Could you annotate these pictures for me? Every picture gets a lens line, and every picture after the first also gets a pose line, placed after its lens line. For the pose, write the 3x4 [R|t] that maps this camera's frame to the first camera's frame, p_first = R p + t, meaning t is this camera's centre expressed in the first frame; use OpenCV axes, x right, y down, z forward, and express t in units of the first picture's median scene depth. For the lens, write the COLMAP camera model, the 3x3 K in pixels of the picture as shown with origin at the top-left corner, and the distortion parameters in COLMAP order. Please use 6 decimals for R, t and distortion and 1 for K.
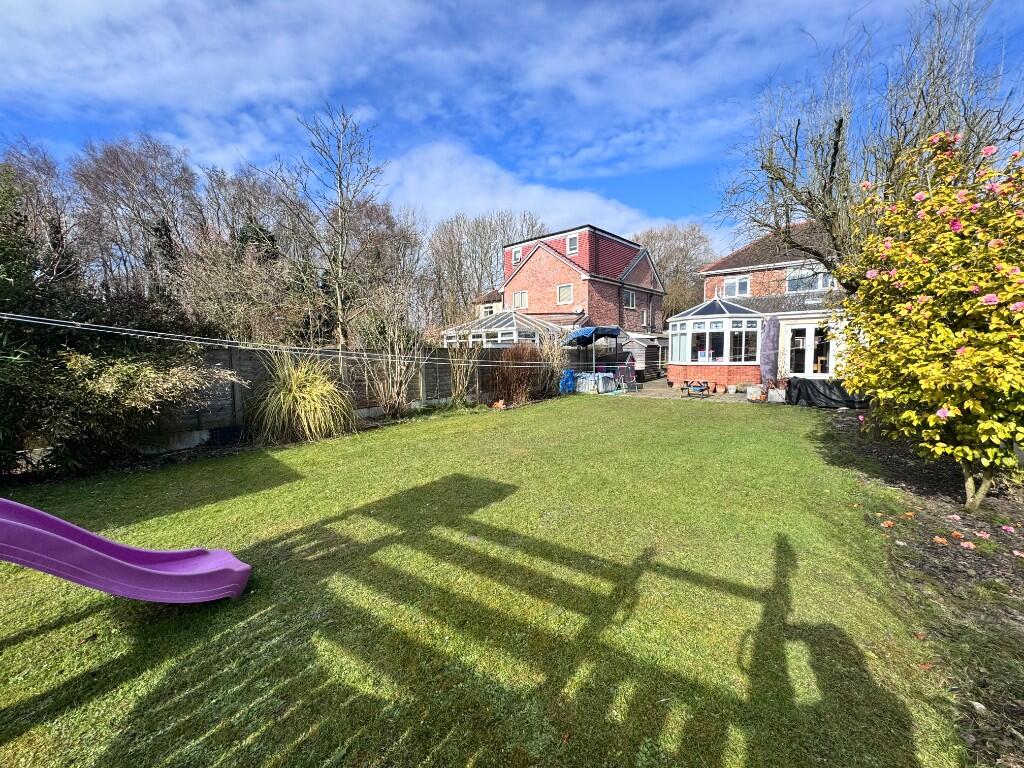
lens RADIAL K [[405.5, 0, 512.8], [0, 405.5, 381.6], [0, 0, 1]] dist [-0.003979, -0.000135]
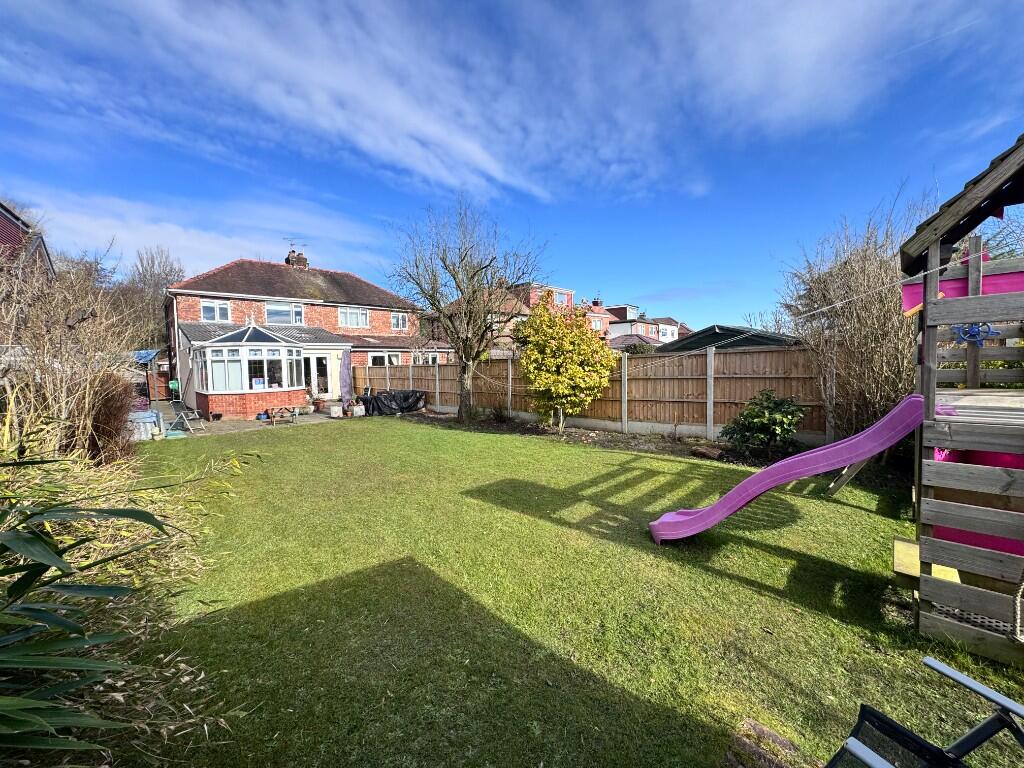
lens RADIAL K [[405.5, 0, 512.8], [0, 405.5, 381.6], [0, 0, 1]] dist [-0.003979, -0.000135]
pose [[0.179561, -0.035869, 0.983093, -0.407228], [0.096508, 0.995157, 0.018682, -0.027014], [-0.979002, 0.091522, 0.182153, 0.220054]]
